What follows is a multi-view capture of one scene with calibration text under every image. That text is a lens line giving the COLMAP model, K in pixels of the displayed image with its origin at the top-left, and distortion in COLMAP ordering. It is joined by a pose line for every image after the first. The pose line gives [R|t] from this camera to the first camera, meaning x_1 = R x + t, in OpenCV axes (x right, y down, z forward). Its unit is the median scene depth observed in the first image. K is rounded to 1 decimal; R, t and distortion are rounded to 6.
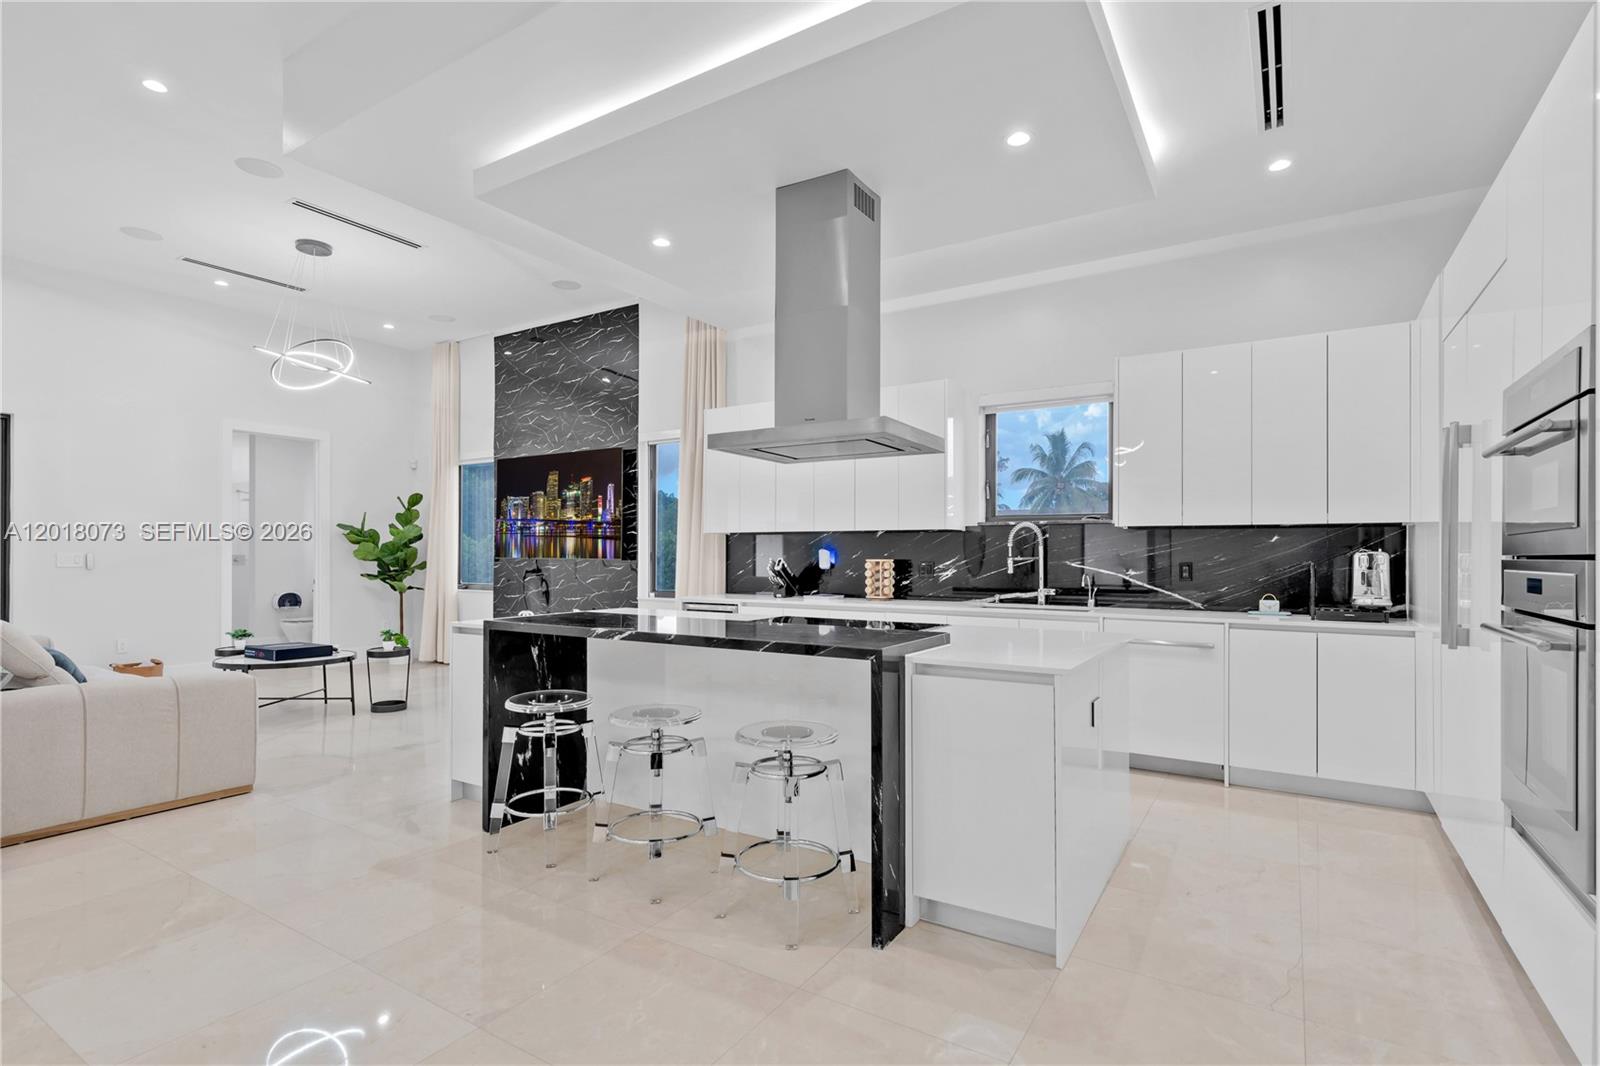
lens RADIAL K [[778.6, 0, 812.5], [0, 778.6, 546.2], [0, 0, 1]] dist [0.002917, -0.000763]
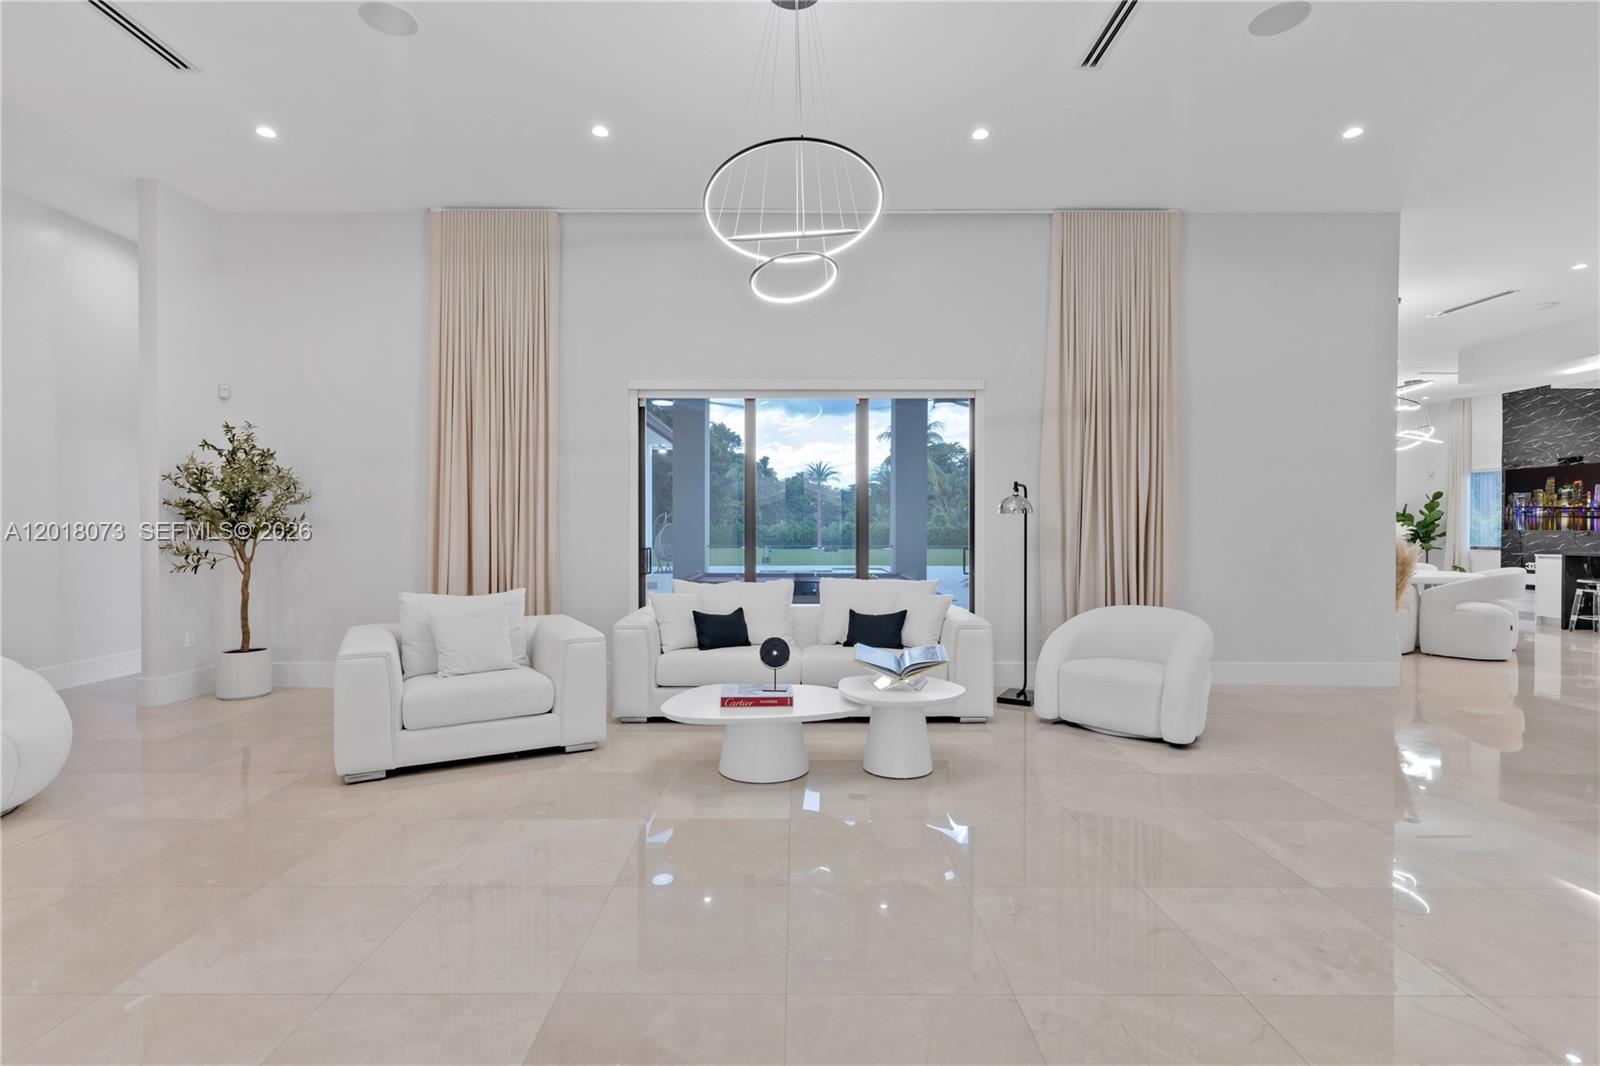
lens RADIAL K [[778.6, 0, 795.2], [0, 778.6, 530.2], [0, 0, 1]] dist [0.002917, -0.000763]
pose [[0.512181, 0.009020, -0.858830, 0.268605], [-0.004428, 0.999959, 0.007862, 0.009594], [0.858866, -0.000224, 0.512200, -1.226233]]
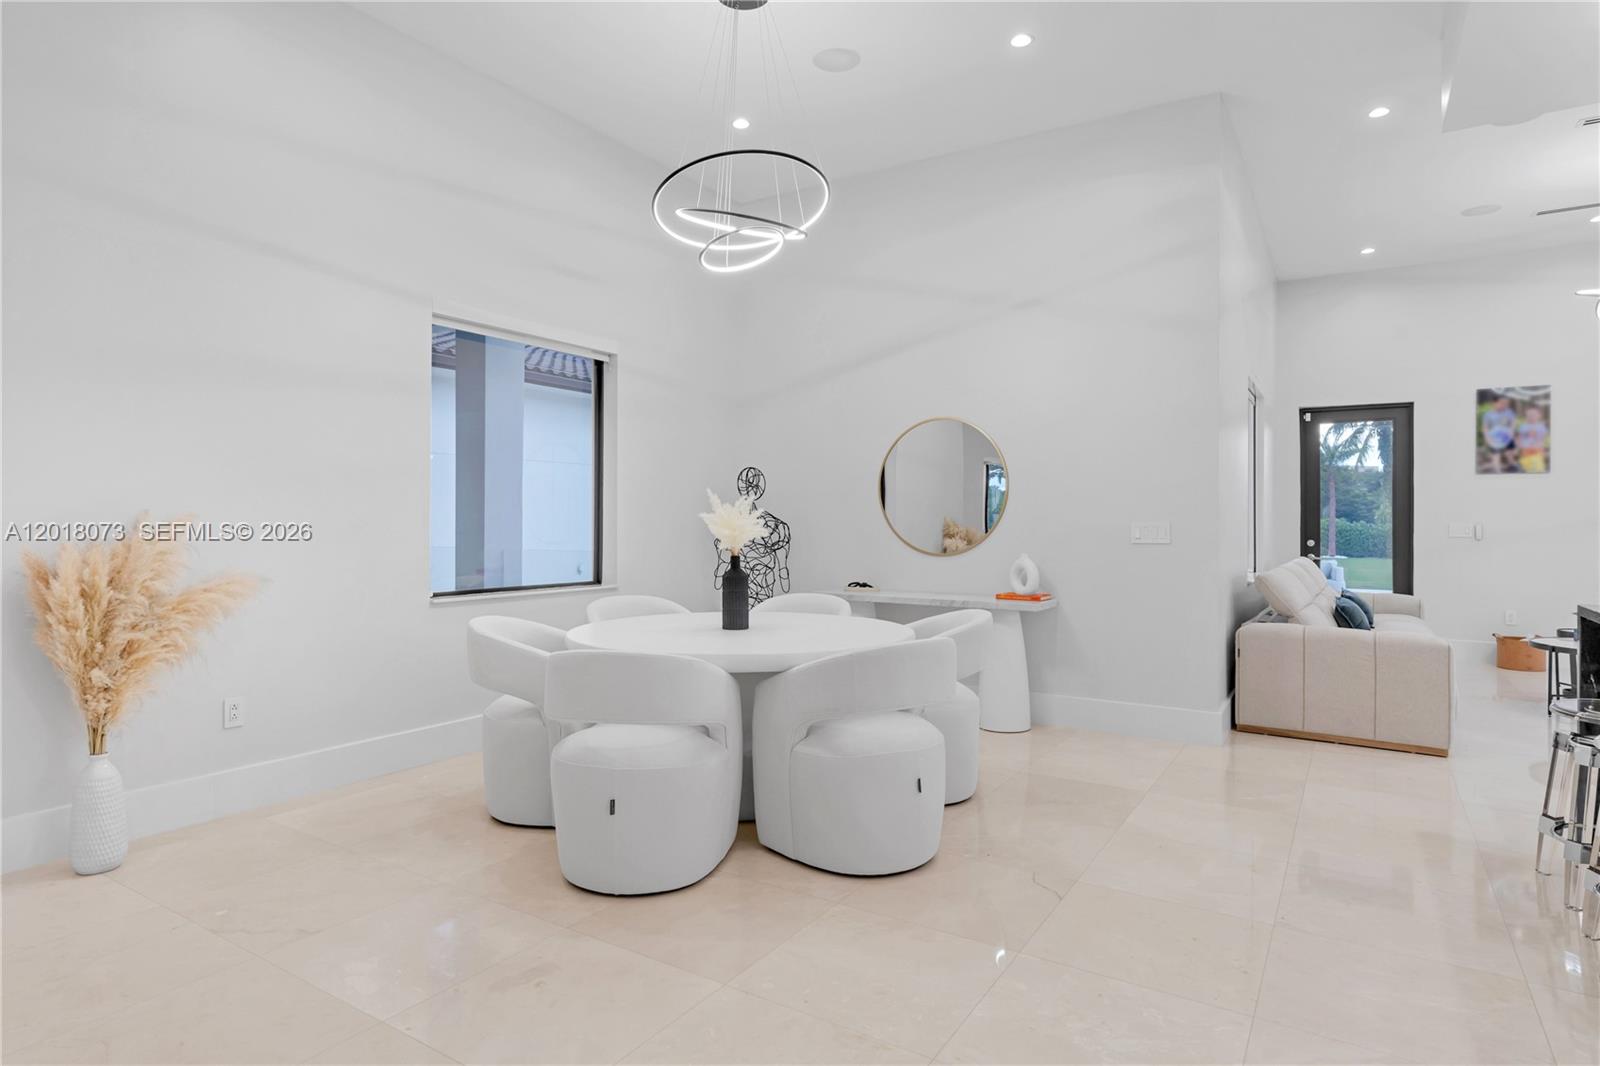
lens RADIAL K [[885.3, 0, 800.5], [0, 885.3, 519.6], [0, 0, 1]] dist [-0.000525, 0.000240]
pose [[-0.002093, -0.001094, -0.999997, 0.230028], [0.002527, 0.999996, -0.001100, 0.001801], [0.999995, -0.002529, -0.002091, 0.082335]]
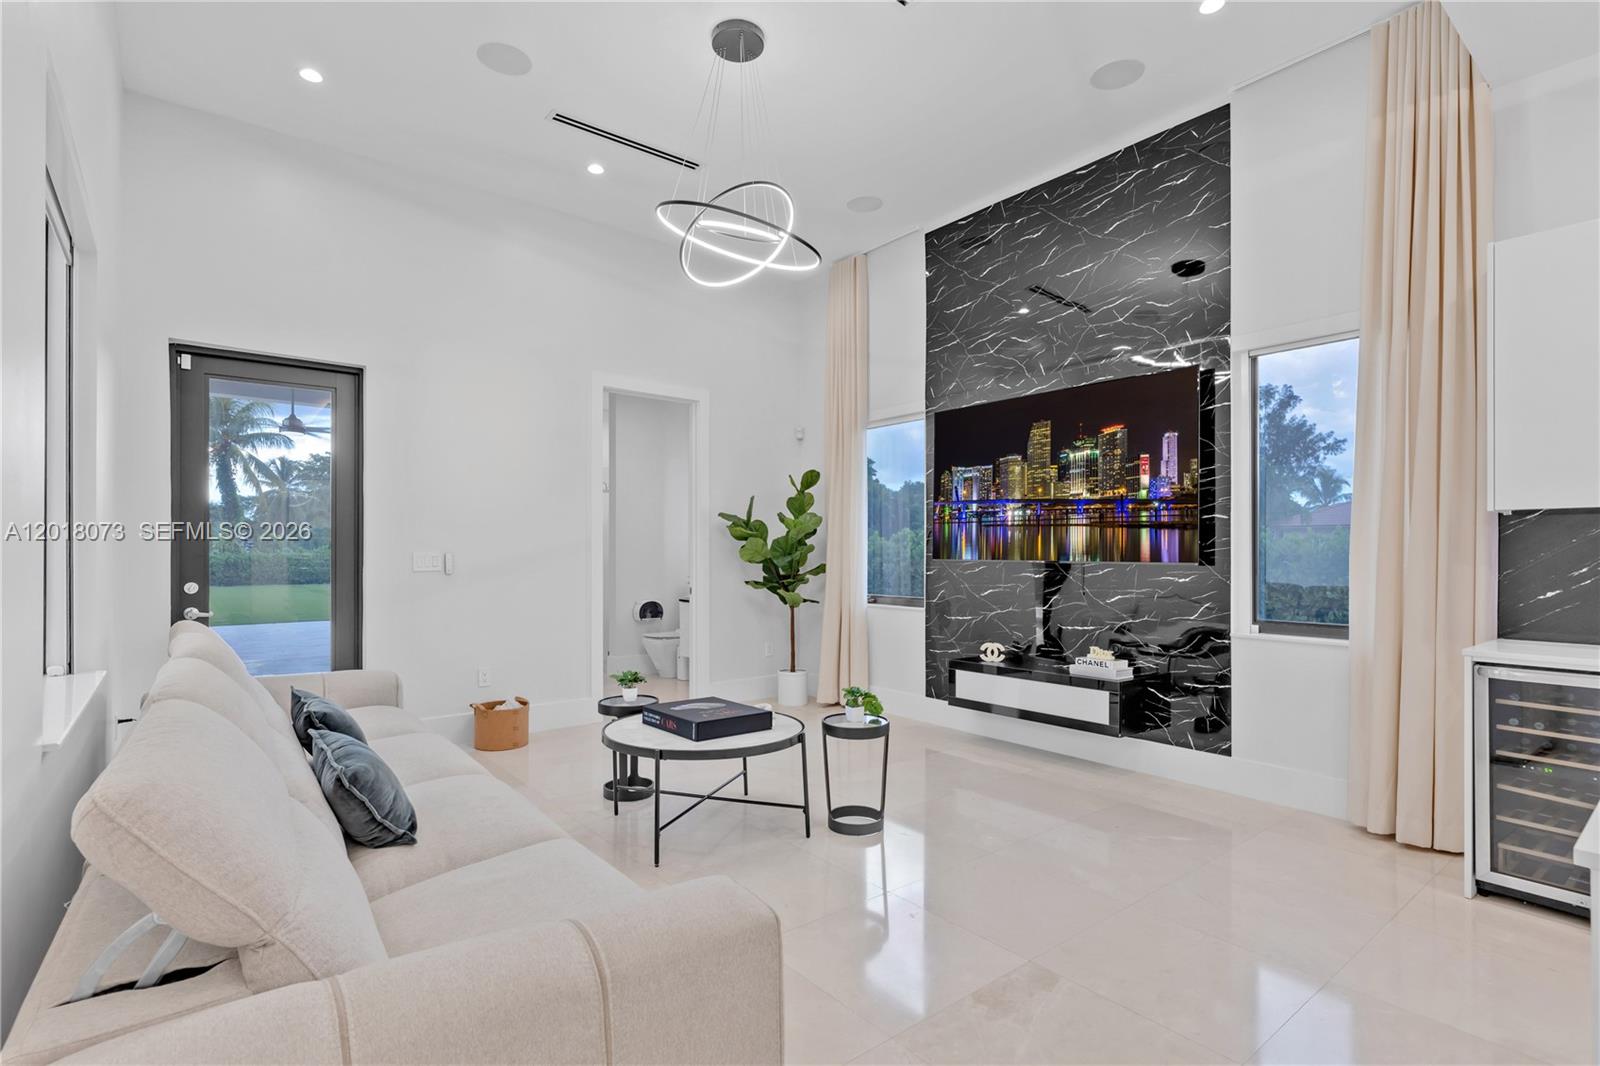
lens RADIAL K [[778.6, 0, 802.7], [0, 778.6, 546.1], [0, 0, 1]] dist [0.002917, -0.000763]
pose [[0.941951, -0.001978, -0.335743, -0.308974], [0.002324, 0.999997, 0.000628, 0.002723], [0.335741, -0.001372, 0.941953, 0.356353]]
